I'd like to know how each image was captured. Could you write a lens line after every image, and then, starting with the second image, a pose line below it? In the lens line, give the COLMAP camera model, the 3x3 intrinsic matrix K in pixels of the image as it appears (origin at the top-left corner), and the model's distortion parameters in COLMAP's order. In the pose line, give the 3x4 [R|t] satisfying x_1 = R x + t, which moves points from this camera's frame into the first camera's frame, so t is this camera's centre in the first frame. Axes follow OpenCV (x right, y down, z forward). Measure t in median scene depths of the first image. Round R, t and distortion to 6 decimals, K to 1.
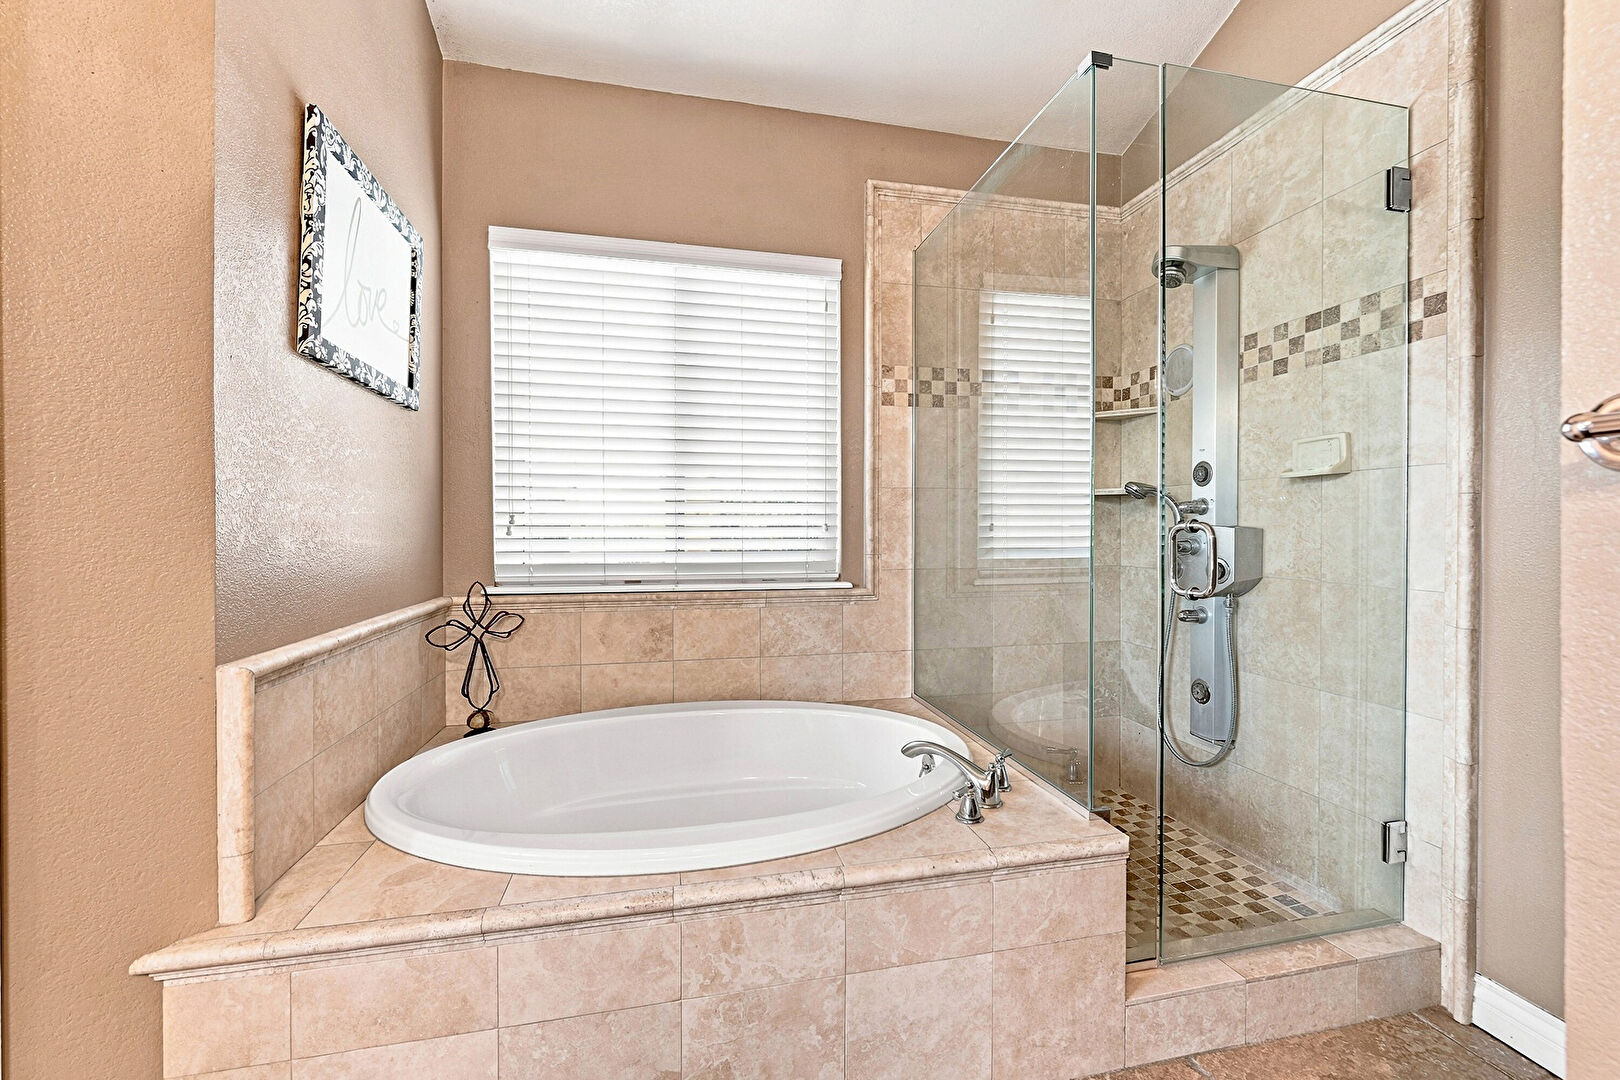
lens RADIAL K [[657.7, 0, 807.5], [0, 657.7, 535.4], [0, 0, 1]] dist [-0.005639, 0.000298]
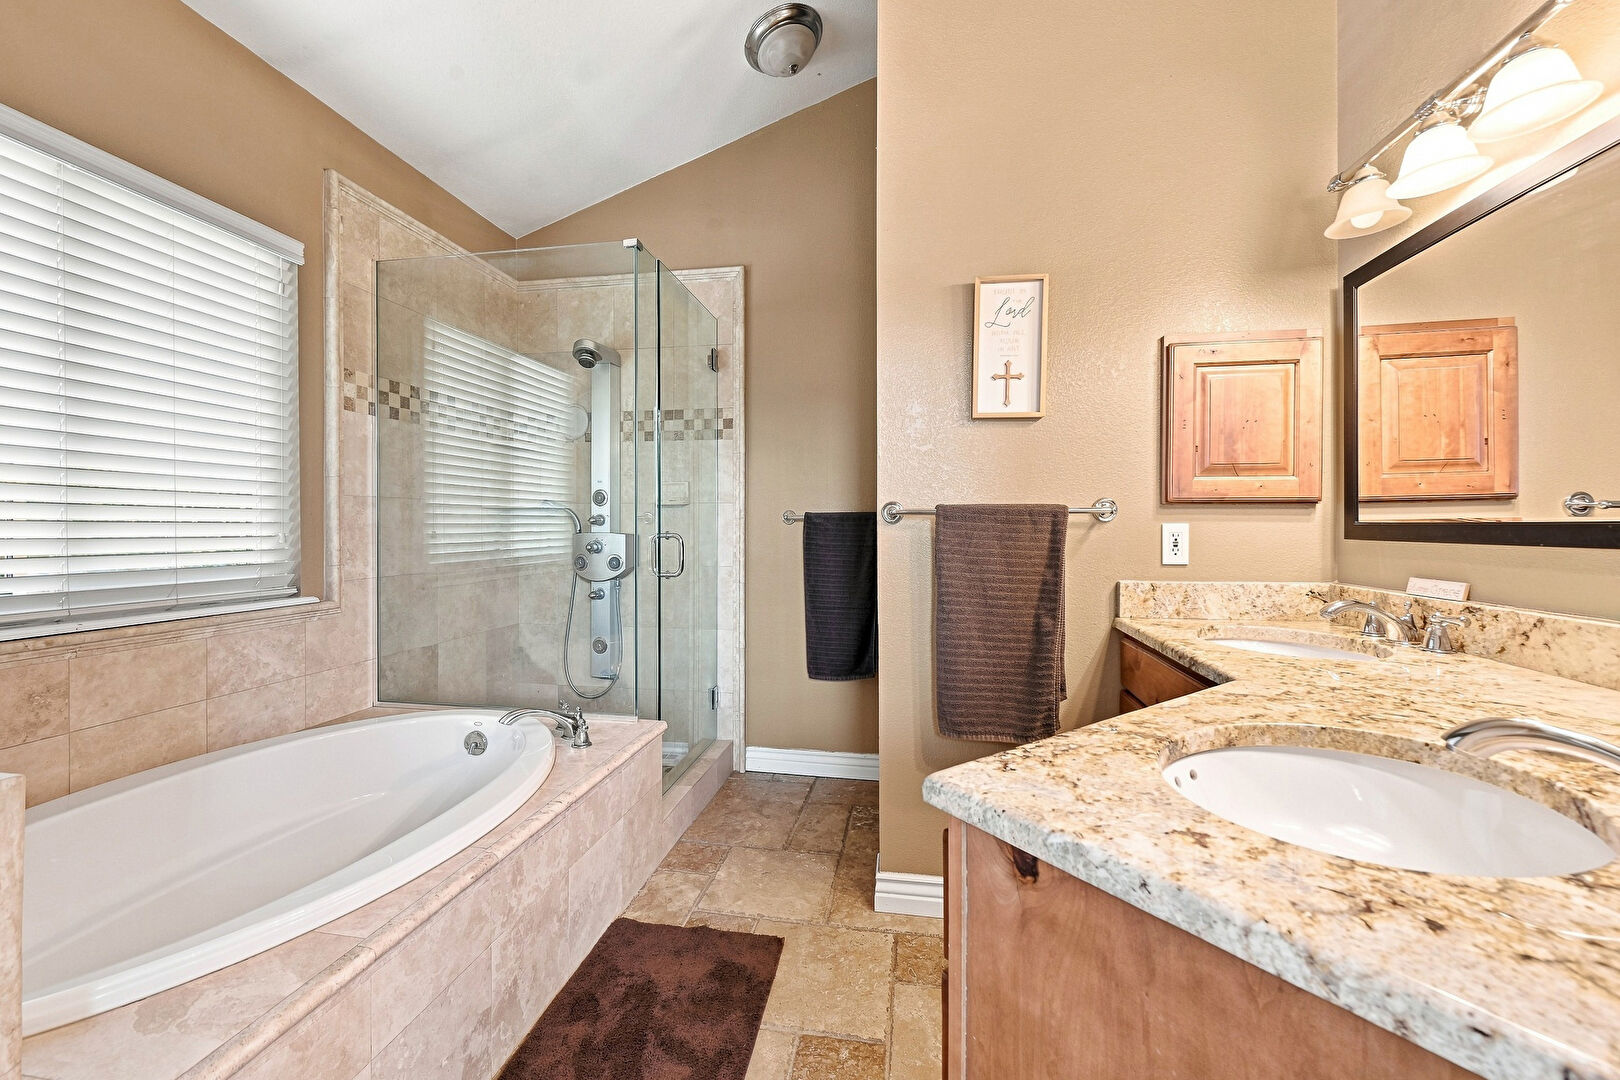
lens RADIAL K [[657.7, 0, 812.8], [0, 657.7, 530.6], [0, 0, 1]] dist [-0.005639, 0.000298]
pose [[0.368982, -0.005157, 0.929422, -0.535543], [0.009528, 0.999953, 0.001766, -0.016299], [-0.929388, 0.008204, 0.369014, 0.010568]]
